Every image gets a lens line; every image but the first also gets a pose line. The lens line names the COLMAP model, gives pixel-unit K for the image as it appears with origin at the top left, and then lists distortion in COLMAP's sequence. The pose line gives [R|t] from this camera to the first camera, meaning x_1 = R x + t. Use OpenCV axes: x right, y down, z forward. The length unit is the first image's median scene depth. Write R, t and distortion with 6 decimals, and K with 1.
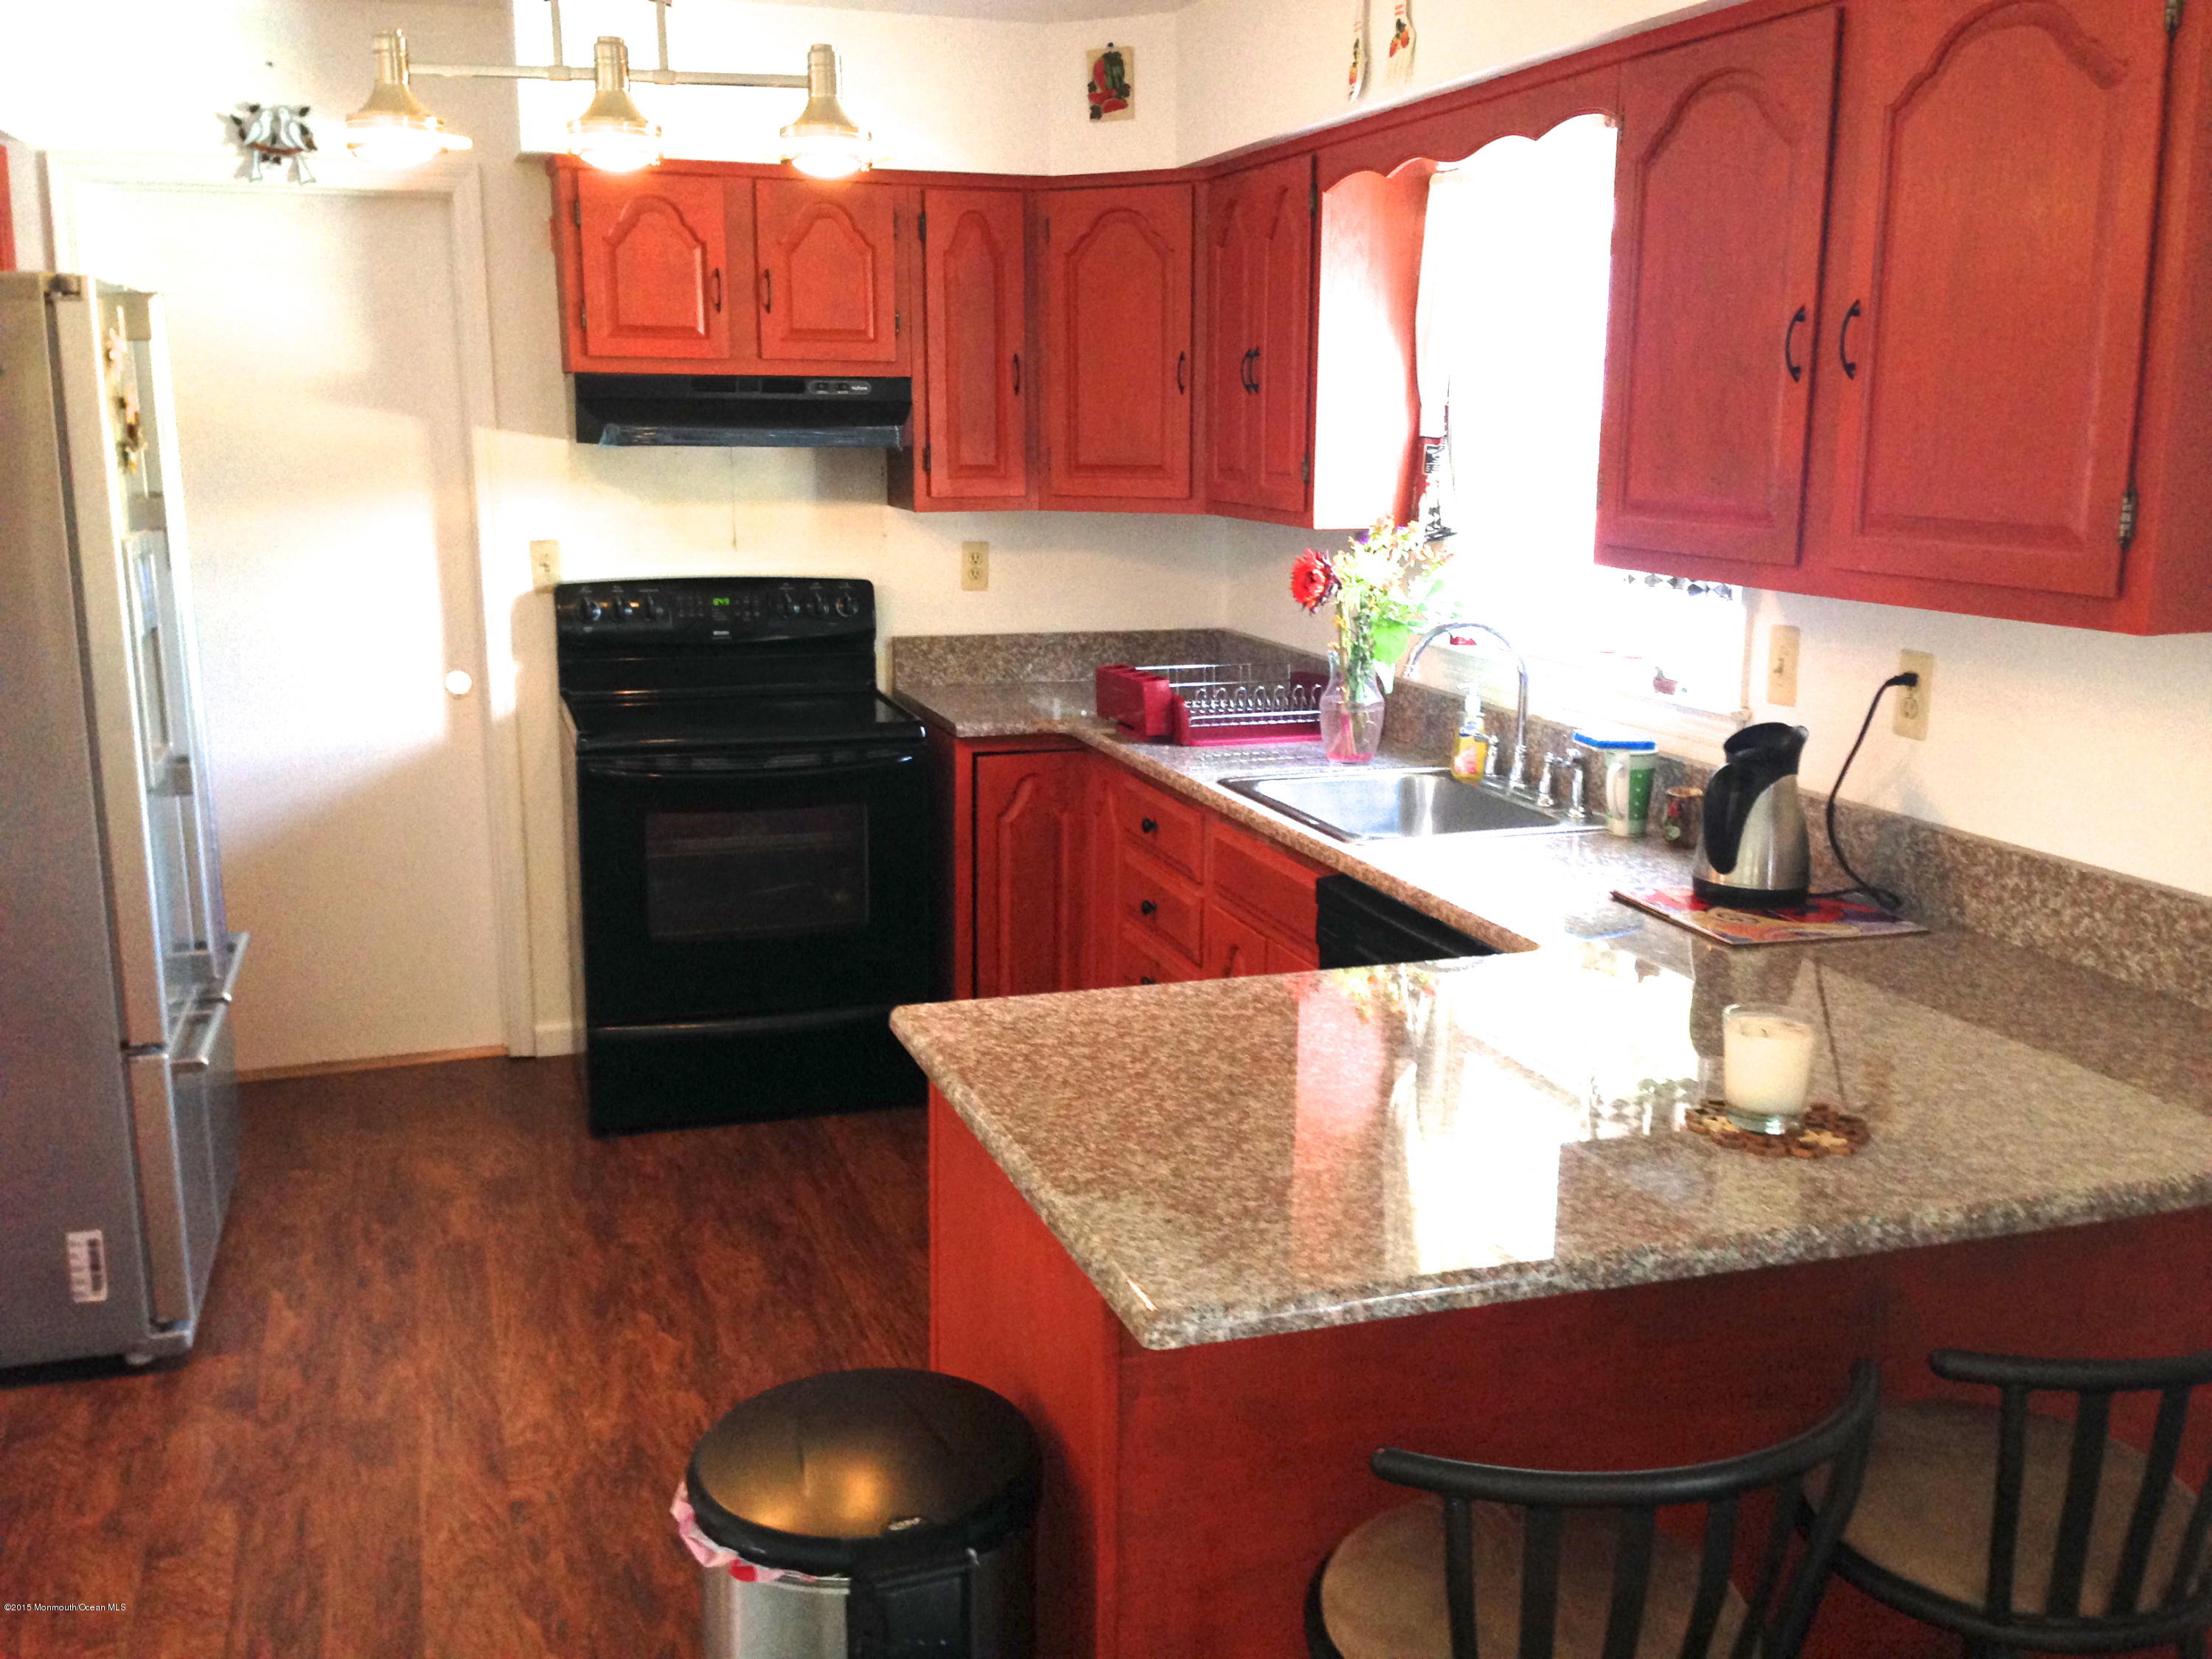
lens RADIAL K [[2038.7, 0, 1129.5], [0, 2038.7, 825.0], [0, 0, 1]] dist [0.122297, -0.203076]
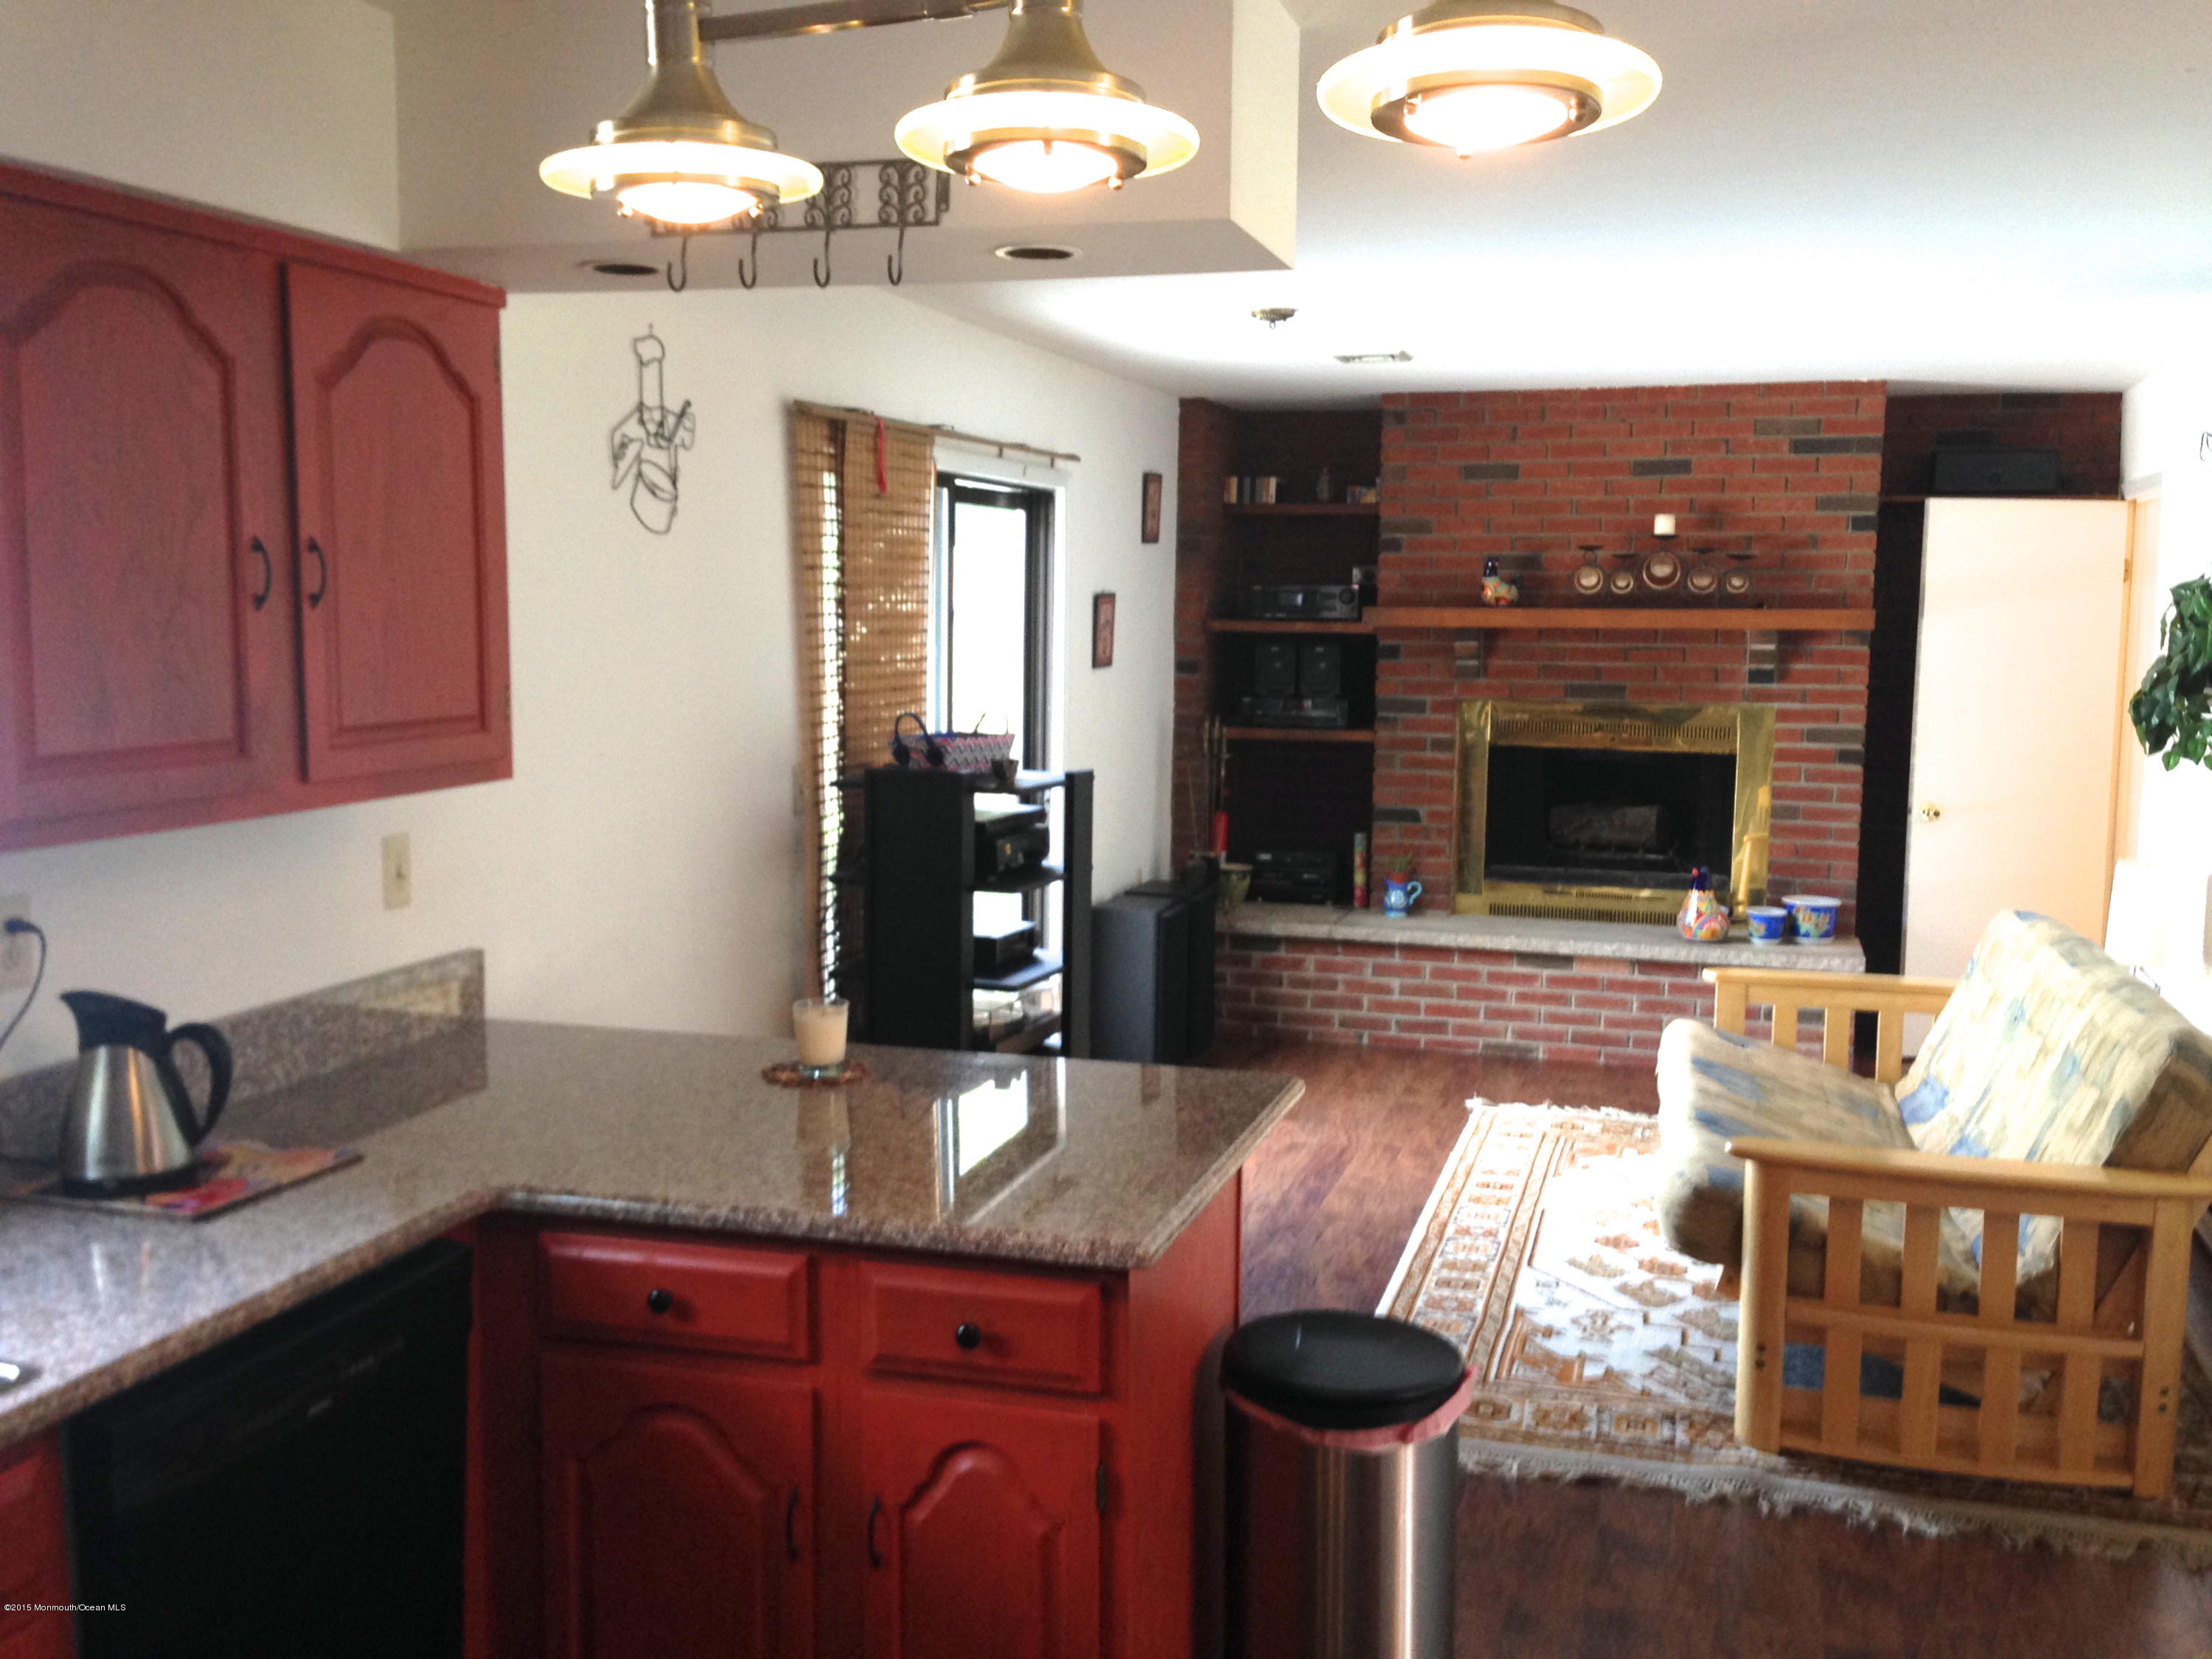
lens RADIAL K [[2038.7, 0, 1129.5], [0, 2038.7, 825.0], [0, 0, 1]] dist [0.122297, -0.203076]
pose [[-0.812534, -0.075428, 0.578013, -0.443250], [0.105719, 0.956080, 0.273378, -0.249814], [-0.573247, 0.283236, -0.768873, 1.125129]]
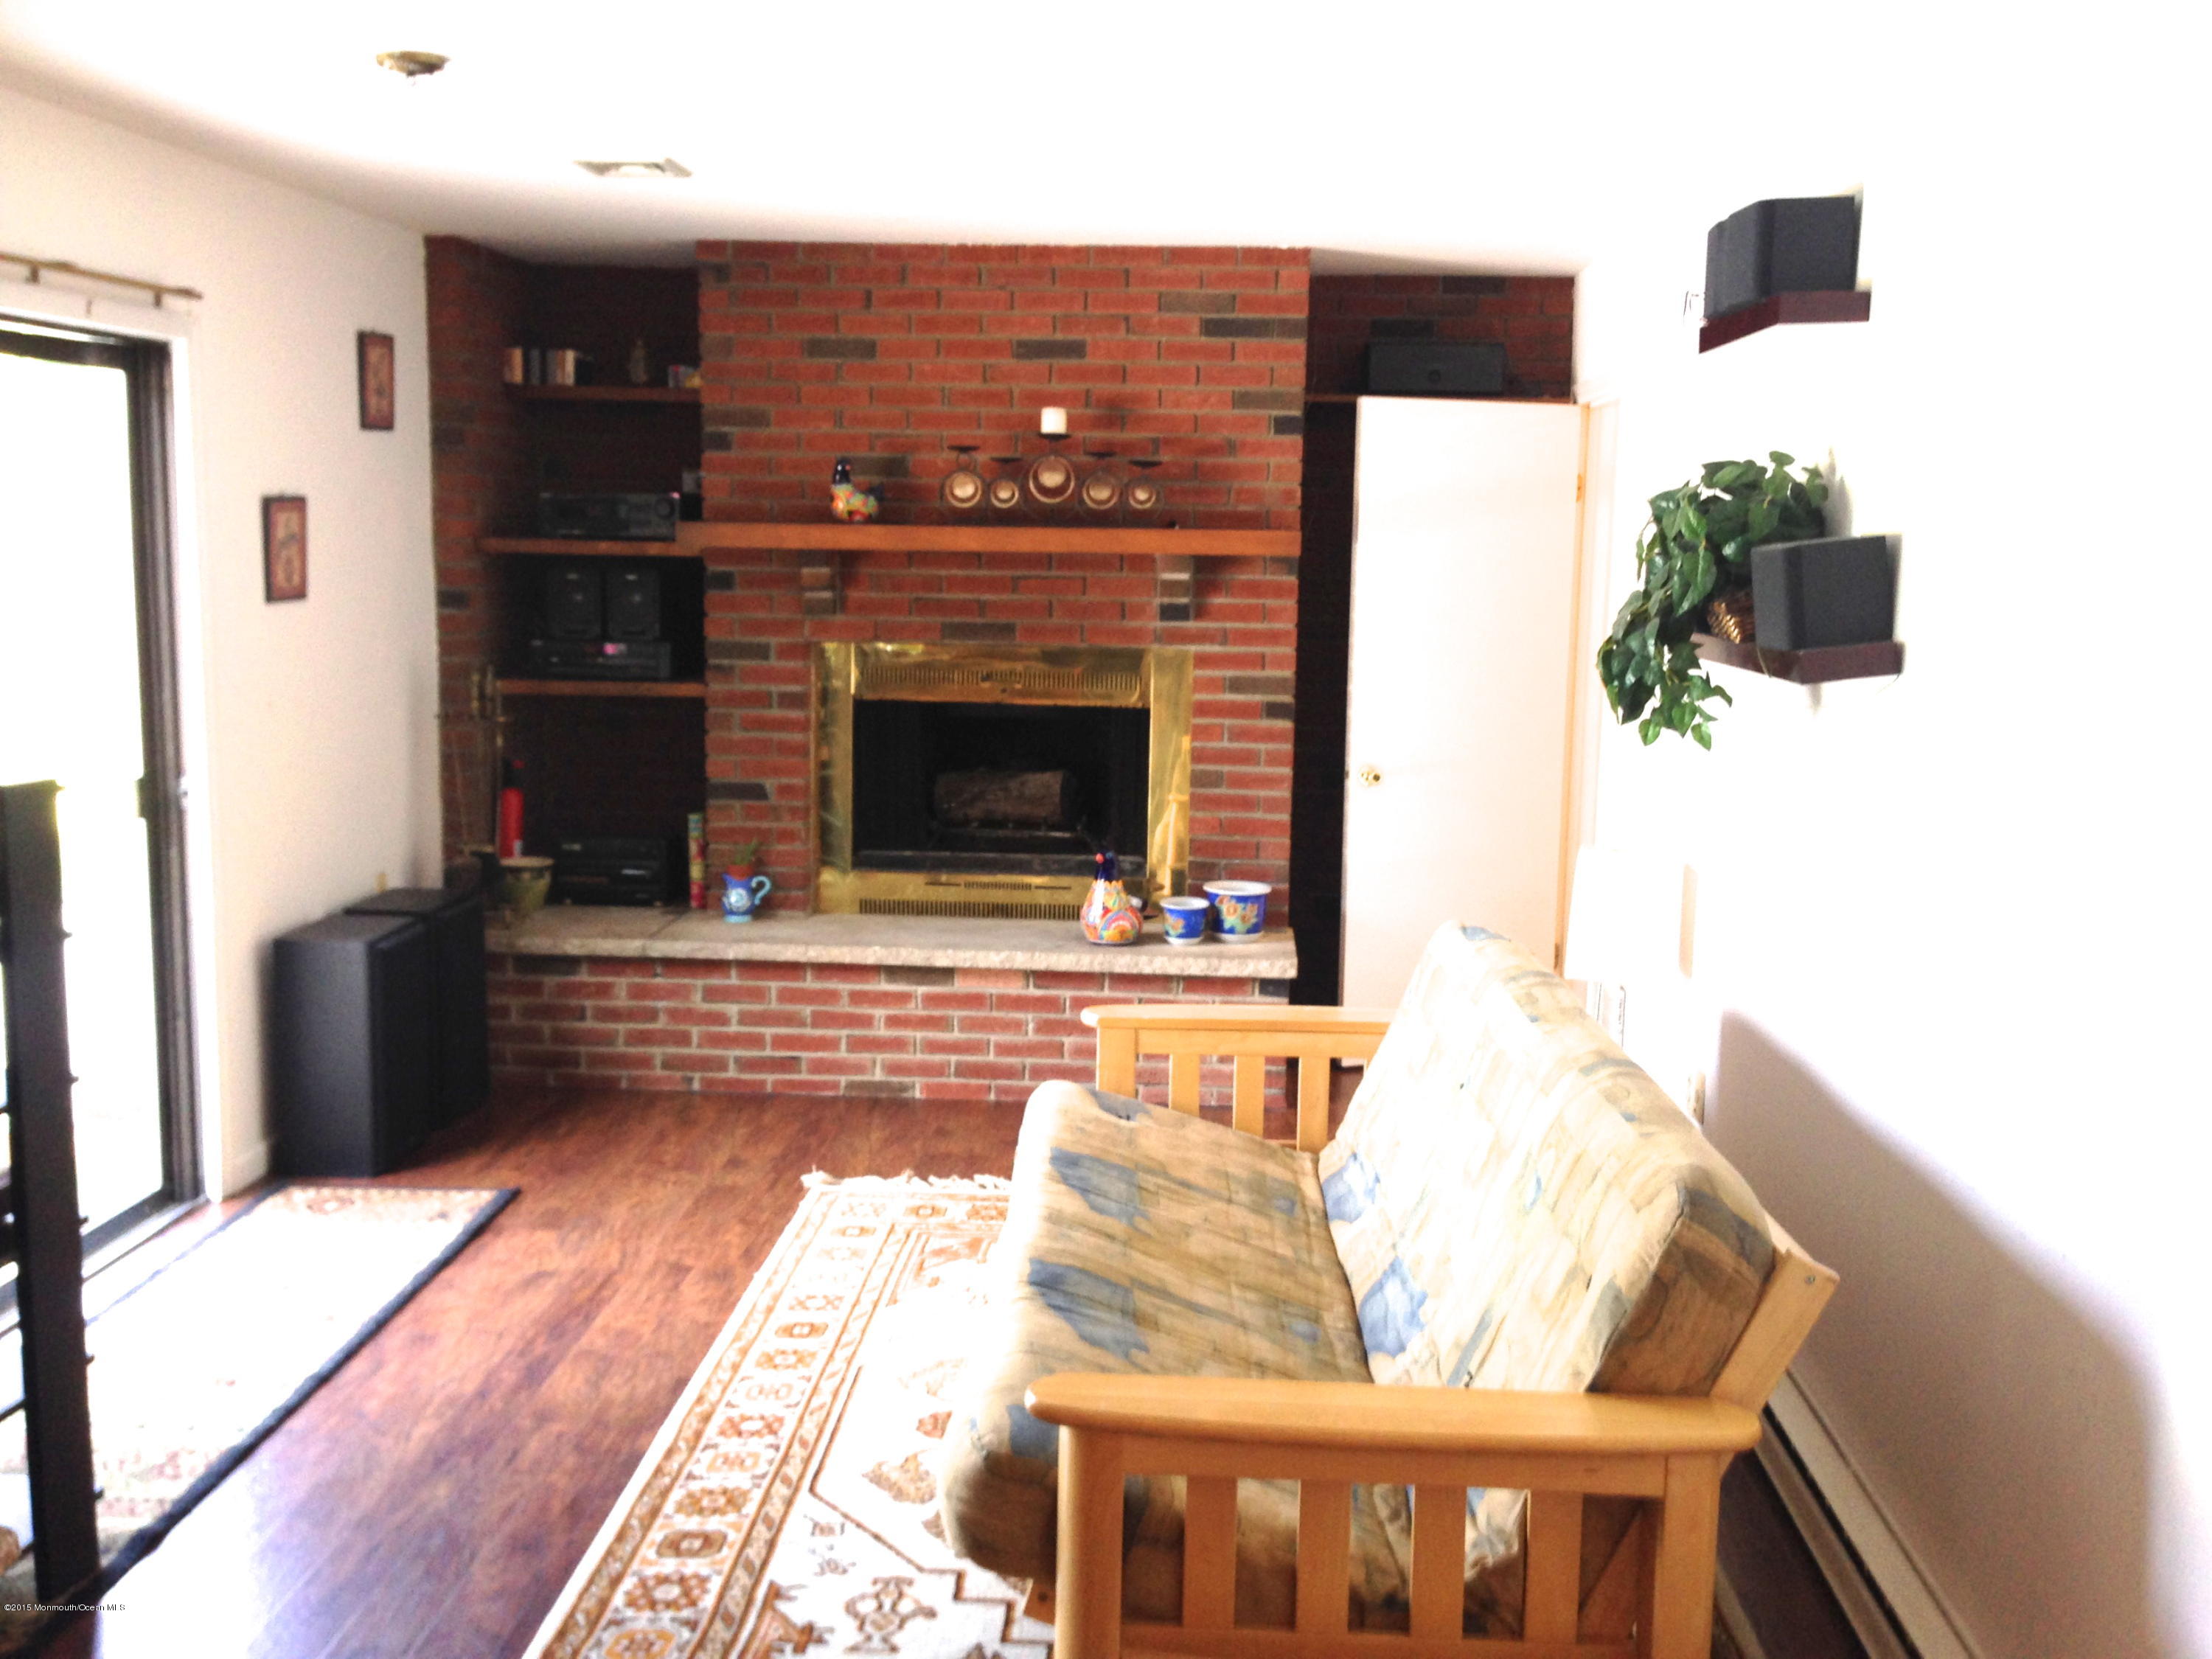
lens RADIAL K [[2038.7, 0, 1129.5], [0, 2038.7, 825.0], [0, 0, 1]] dist [0.122297, -0.203076]
pose [[-0.927602, -0.070967, 0.366769, -0.337099], [0.057281, 0.943160, 0.327365, -0.139399], [-0.369154, 0.324673, -0.870812, 0.627420]]
